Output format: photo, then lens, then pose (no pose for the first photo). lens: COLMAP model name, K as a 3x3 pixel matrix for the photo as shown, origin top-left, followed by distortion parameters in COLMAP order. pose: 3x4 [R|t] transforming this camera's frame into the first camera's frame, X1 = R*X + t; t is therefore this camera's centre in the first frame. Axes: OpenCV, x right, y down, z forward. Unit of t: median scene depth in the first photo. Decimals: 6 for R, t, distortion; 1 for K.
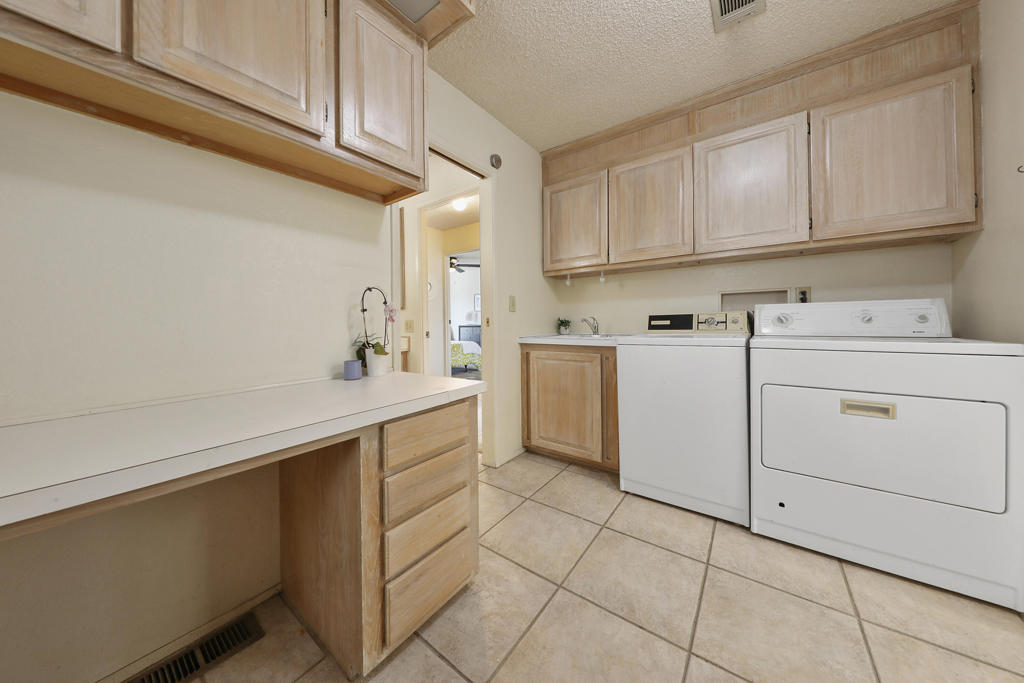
lens RADIAL K [[328.6, 0, 508.2], [0, 328.6, 322.1], [0, 0, 1]] dist [-0.010220, -0.000124]
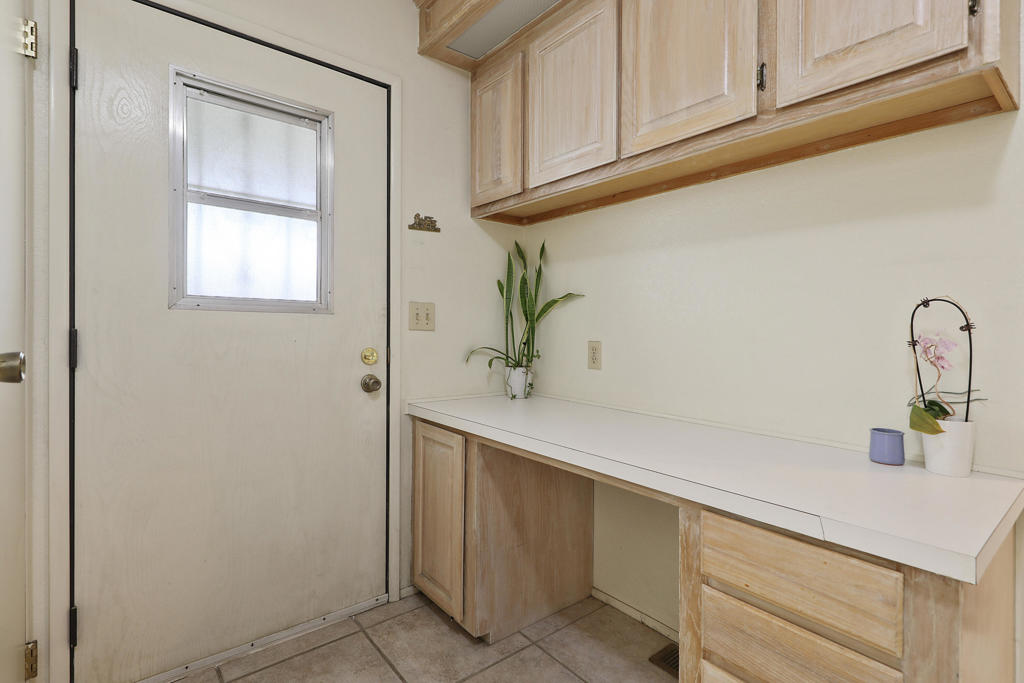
lens RADIAL K [[490.6, 0, 511.6], [0, 490.6, 331.9], [0, 0, 1]] dist [0.001838, 0.000127]
pose [[-0.242413, 0.014952, -0.970058, 0.701089], [-0.007968, 0.999817, 0.017402, -0.086794], [0.970140, 0.011947, -0.242249, 0.766977]]
